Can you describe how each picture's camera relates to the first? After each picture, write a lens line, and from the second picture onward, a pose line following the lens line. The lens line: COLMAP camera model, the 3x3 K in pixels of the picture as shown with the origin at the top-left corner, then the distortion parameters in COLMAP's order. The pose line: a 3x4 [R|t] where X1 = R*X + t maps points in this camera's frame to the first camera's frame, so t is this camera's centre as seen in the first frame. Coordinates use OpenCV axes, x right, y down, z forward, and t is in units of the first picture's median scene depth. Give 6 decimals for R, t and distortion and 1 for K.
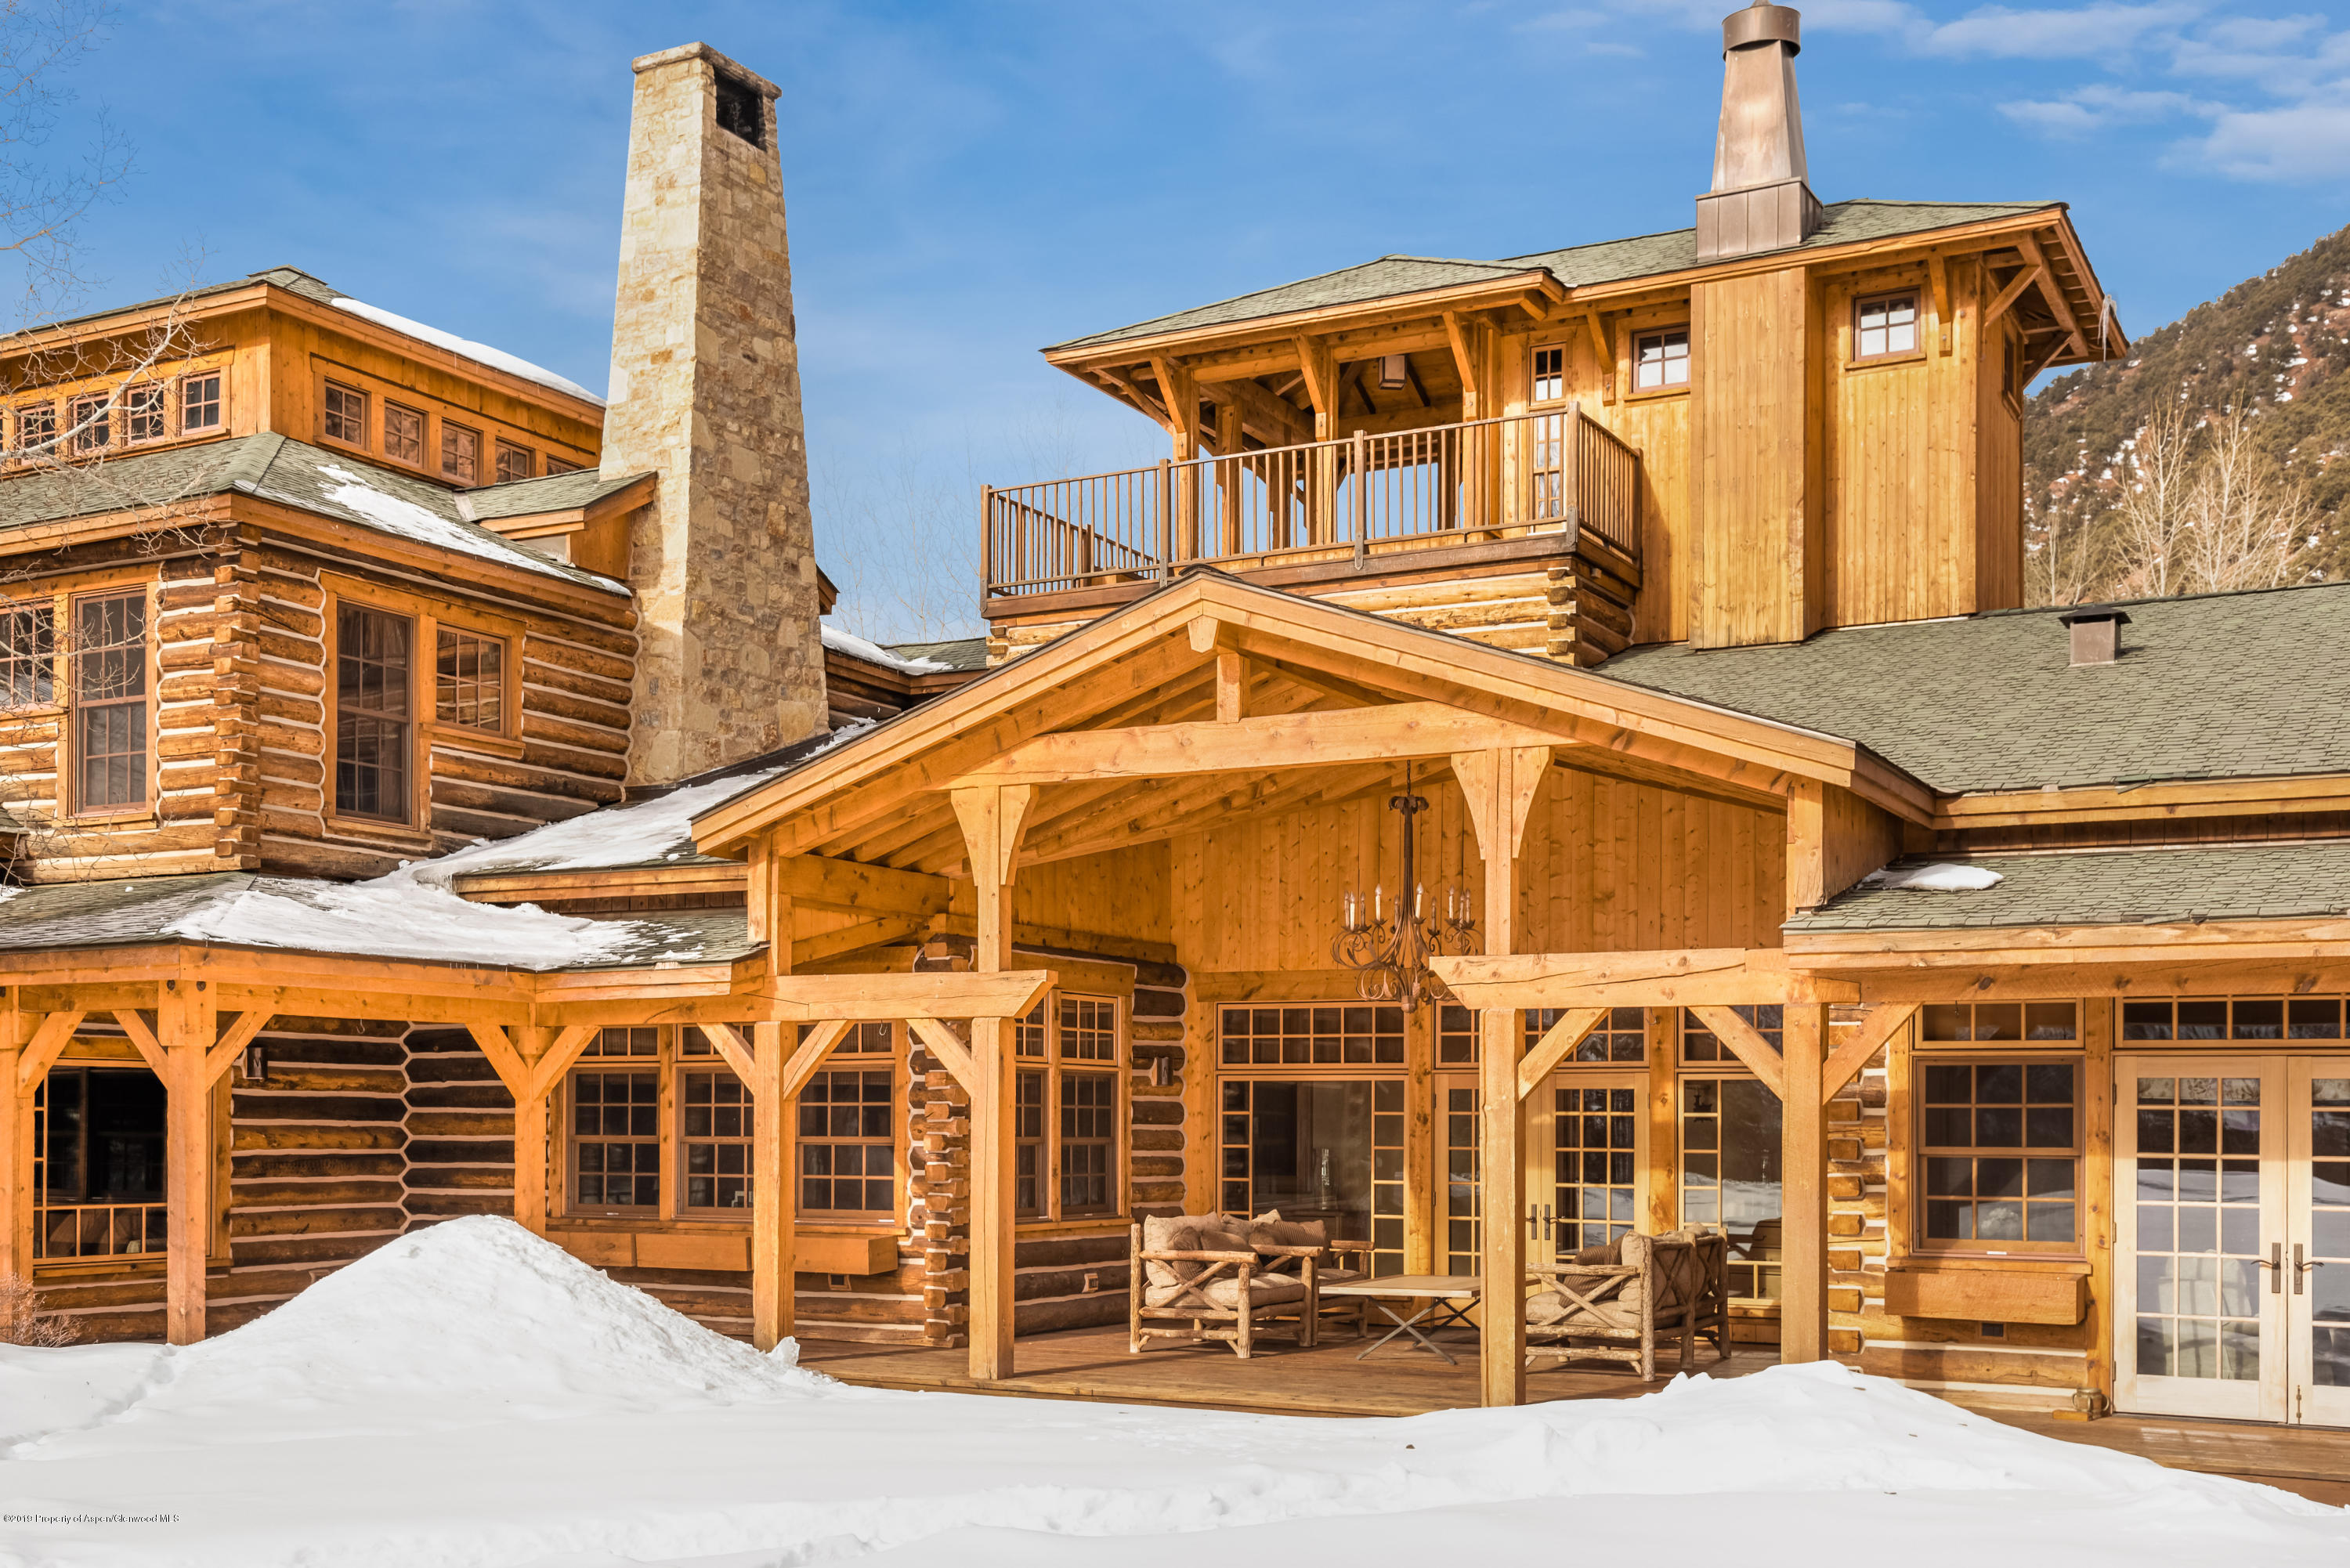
lens RADIAL K [[2494.4, 0, 1152.7], [0, 2494.4, 1127.5], [0, 0, 1]] dist [0.010442, 0.004602]
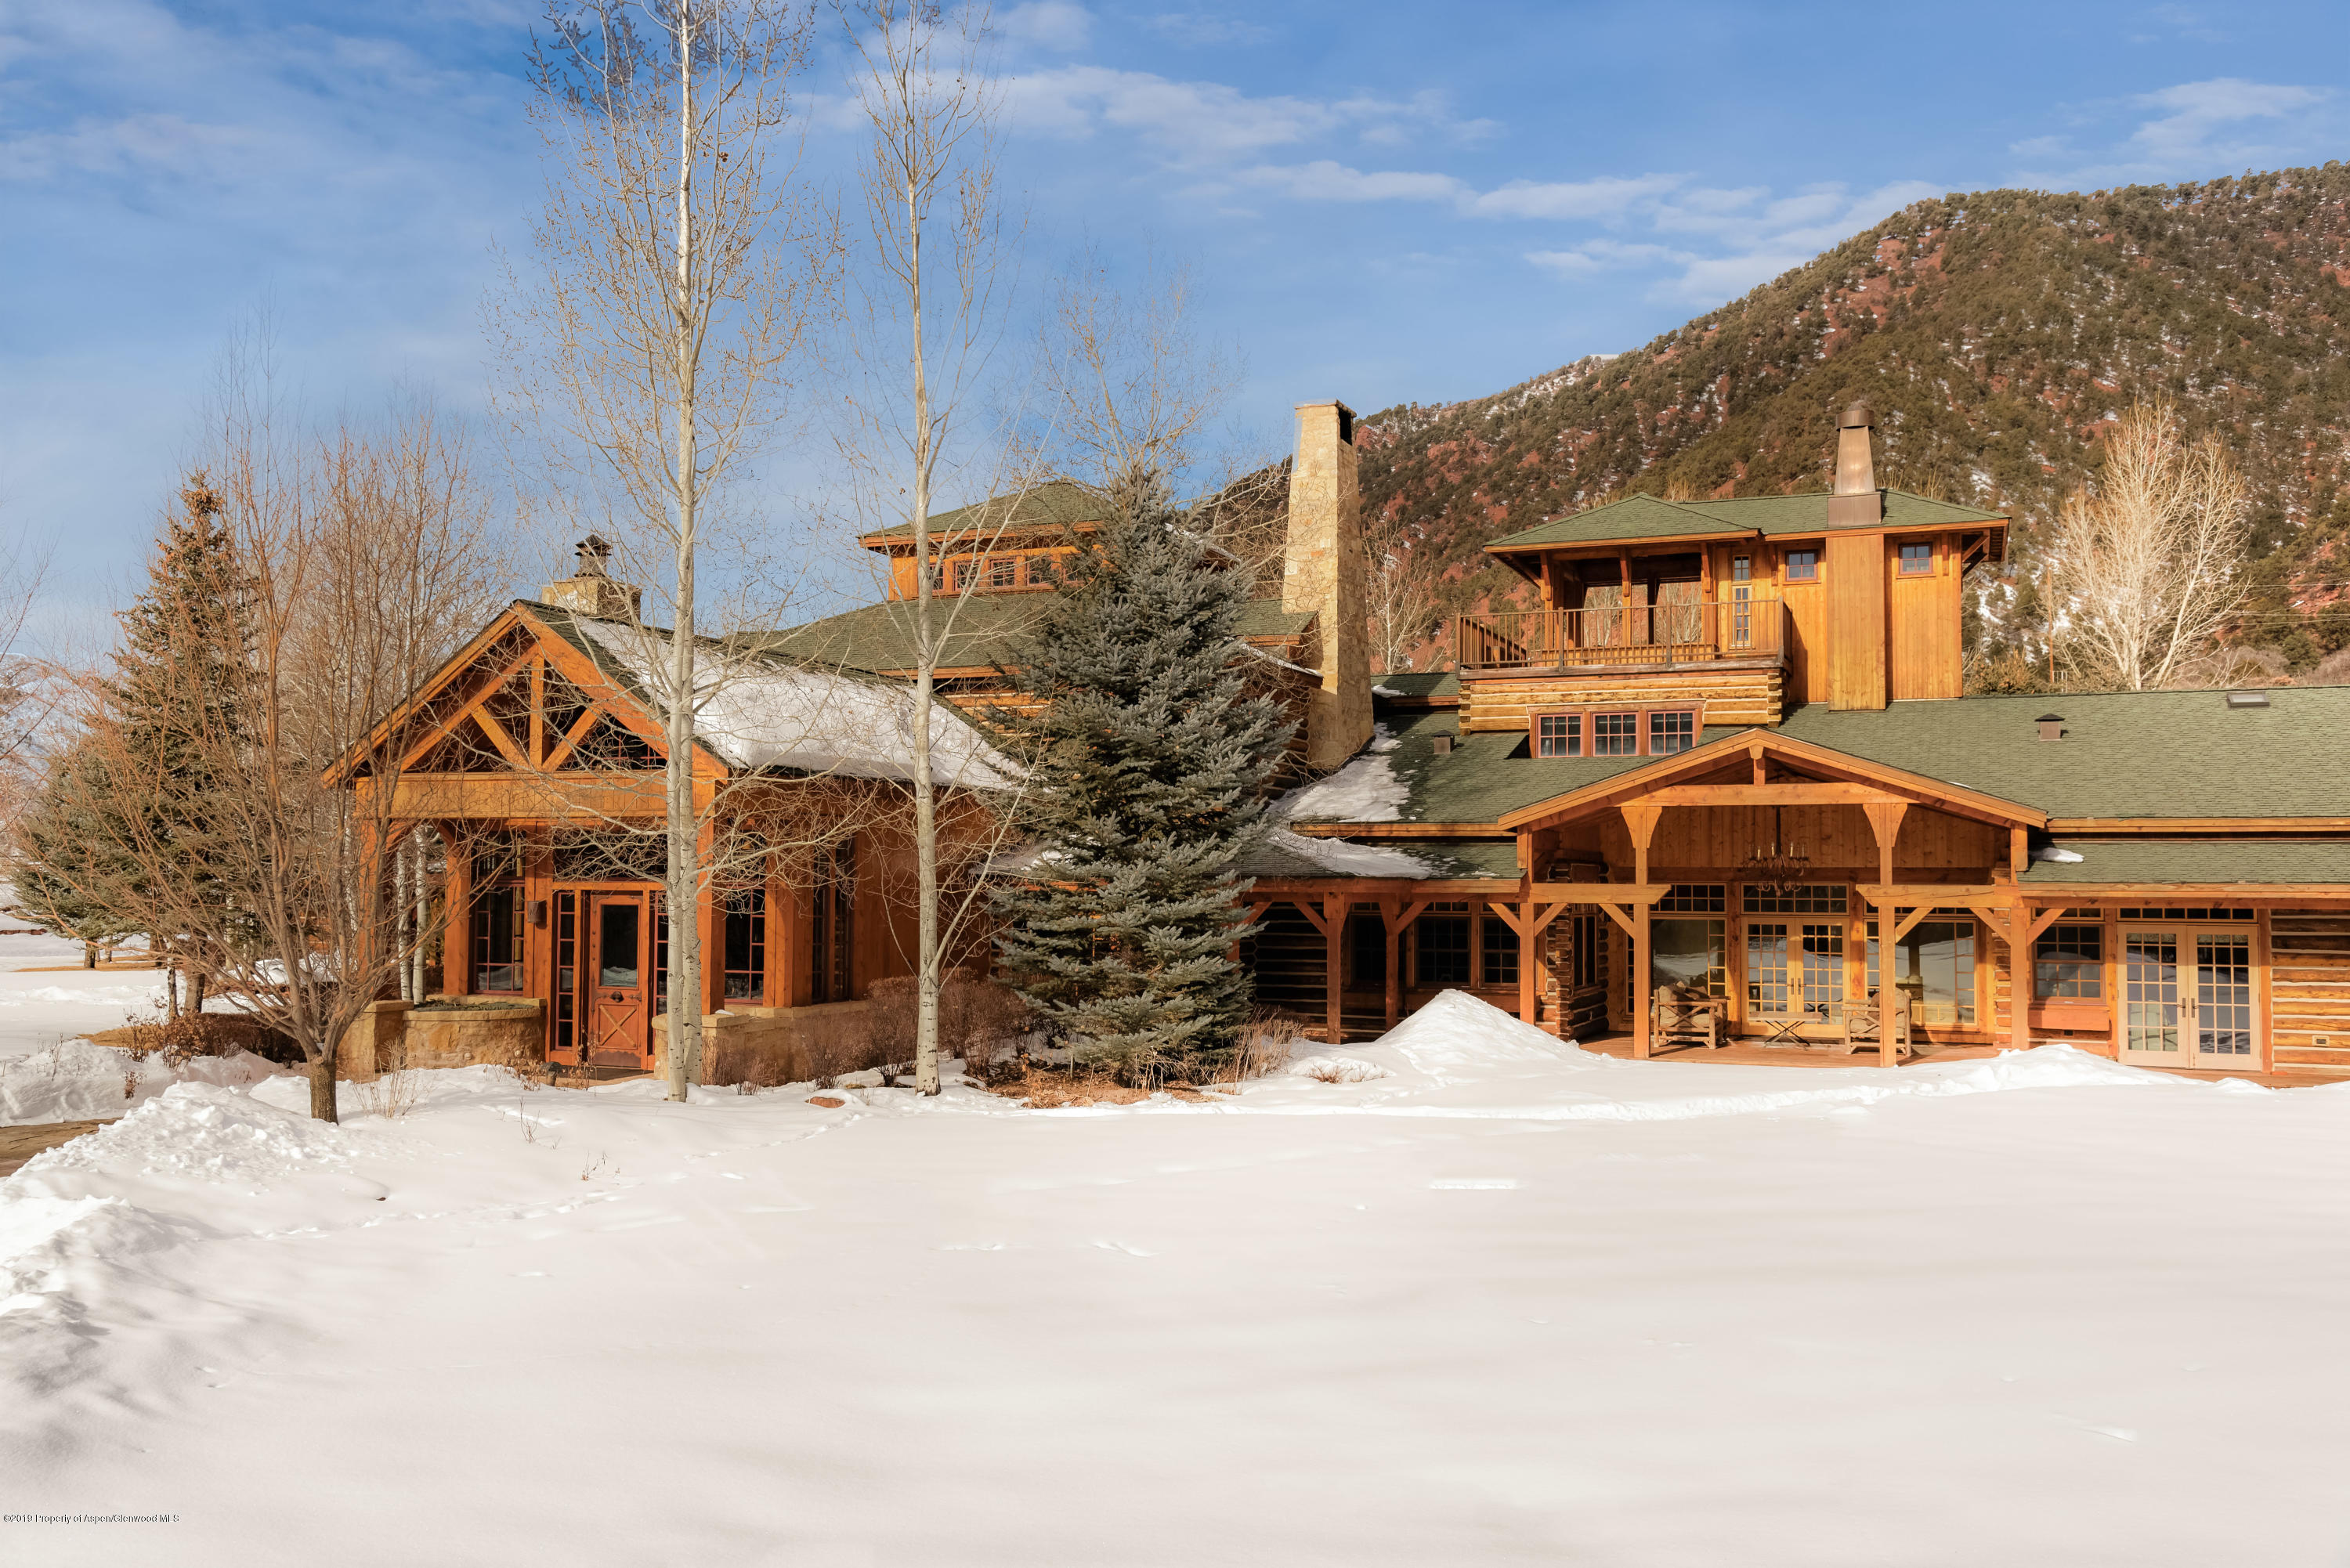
lens RADIAL K [[1911.6, 0, 1172.6], [0, 1911.6, 818.5], [0, 0, 1]] dist [-0.003390, 0.007581]
pose [[0.995556, 0.003820, 0.094096, -0.544588], [-0.000339, 0.999316, -0.036982, -0.046424], [-0.094173, 0.036785, 0.994876, -0.610154]]
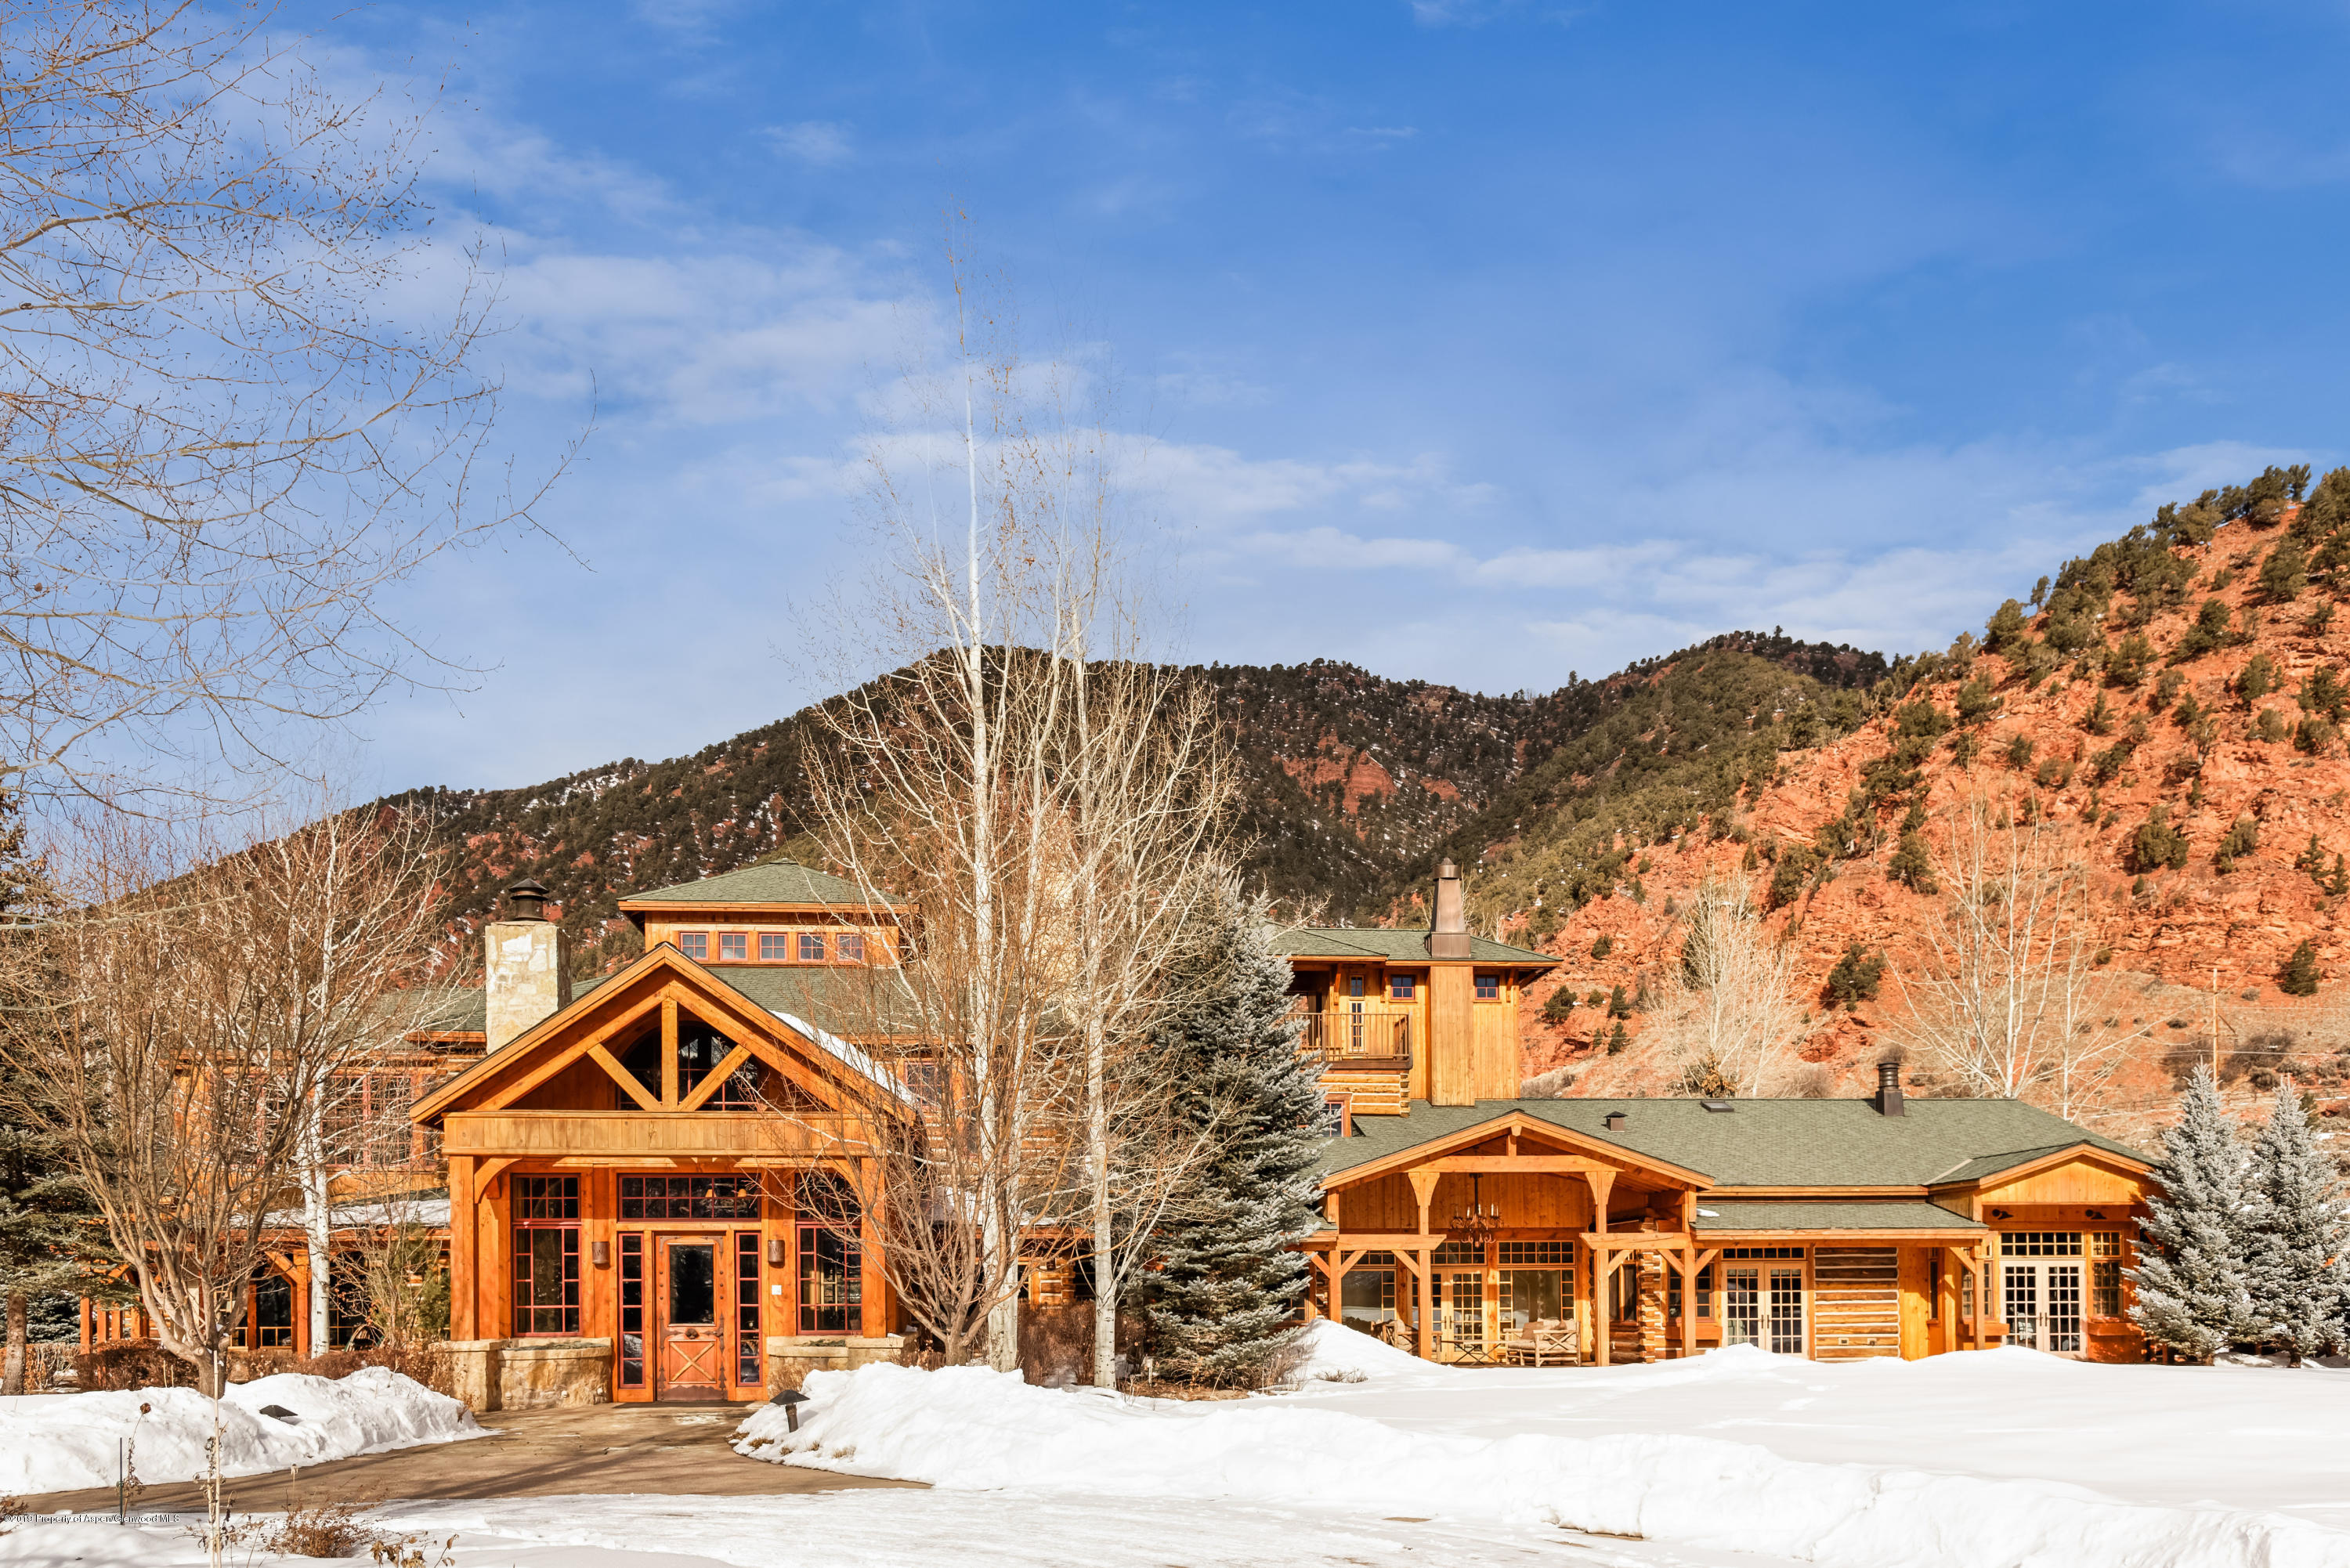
lens RADIAL K [[1885.7, 0, 1167.8], [0, 1885.7, 1340.2], [0, 0, 1]] dist [-0.003158, 0.003181]
pose [[0.838605, -0.024595, 0.544185, -1.241143], [0.013220, 0.999605, 0.024805, 0.002839], [-0.544580, -0.013607, 0.838599, -0.577683]]
